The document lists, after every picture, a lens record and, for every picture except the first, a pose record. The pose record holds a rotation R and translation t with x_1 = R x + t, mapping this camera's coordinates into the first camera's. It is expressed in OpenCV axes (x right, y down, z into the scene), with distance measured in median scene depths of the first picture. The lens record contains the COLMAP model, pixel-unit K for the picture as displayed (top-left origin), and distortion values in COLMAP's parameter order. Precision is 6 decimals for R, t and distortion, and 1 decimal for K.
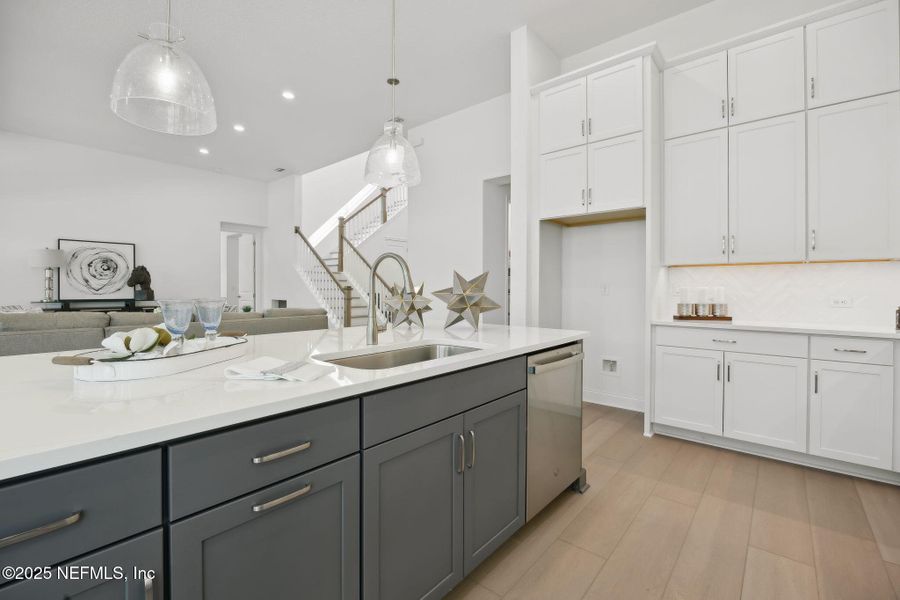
lens RADIAL K [[393.5, 0, 448.4], [0, 393.5, 288.4], [0, 0, 1]] dist [-0.015786, 0.000525]
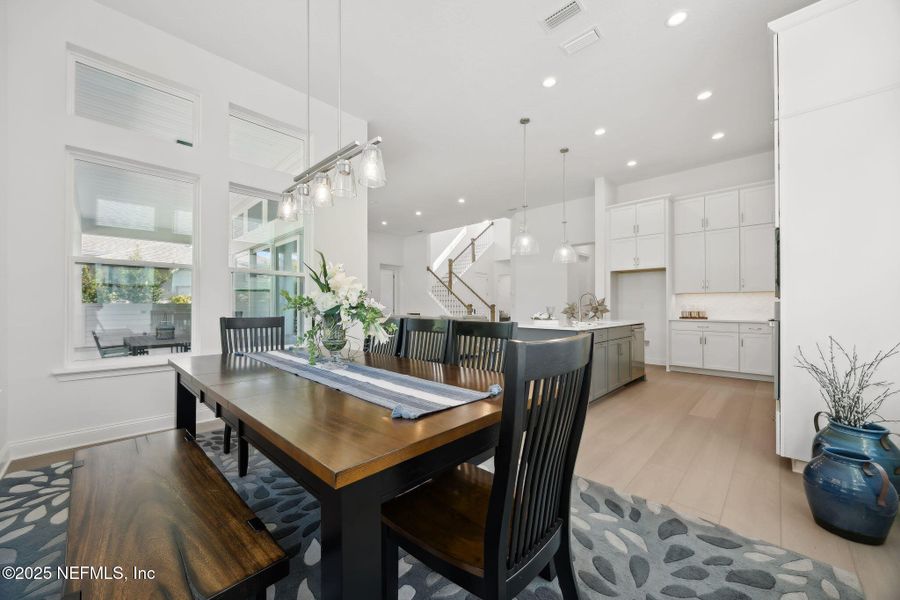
lens RADIAL K [[354.3, 0, 440.5], [0, 354.3, 302.1], [0, 0, 1]] dist [0.001191, -0.000216]
pose [[0.997658, -0.003536, -0.068309, -0.619734], [0.002672, 0.999915, -0.012737, 0.010270], [0.068348, 0.012524, 0.997583, -1.064500]]
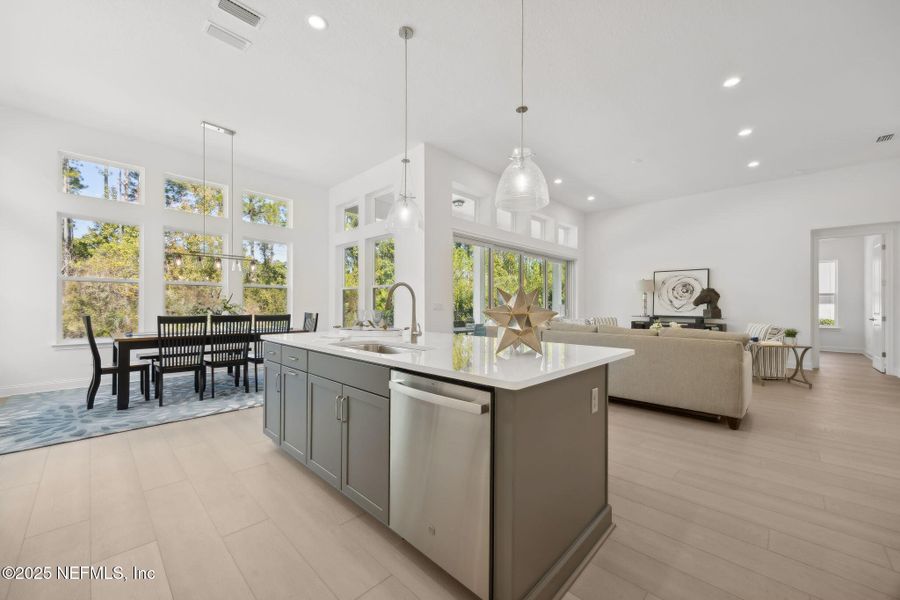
lens RADIAL K [[354.3, 0, 441.9], [0, 354.3, 302.0], [0, 0, 1]] dist [0.001191, -0.000216]
pose [[-0.080689, -0.010931, -0.996679, 0.641813], [-0.006401, 0.999925, -0.010449, -0.000607], [0.996719, 0.005537, -0.080753, 0.676748]]
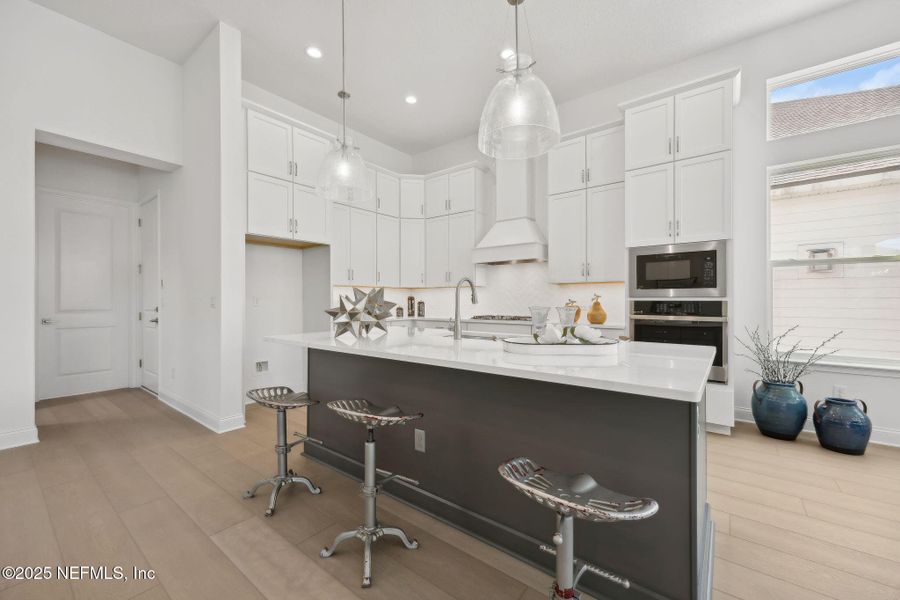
lens RADIAL K [[354.3, 0, 453.6], [0, 354.3, 301.6], [0, 0, 1]] dist [0.001191, -0.000216]
pose [[-0.060923, -0.006666, 0.998120, -0.835668], [0.005109, 0.999963, 0.006991, -0.001489], [-0.998129, 0.005525, -0.060886, 0.612521]]
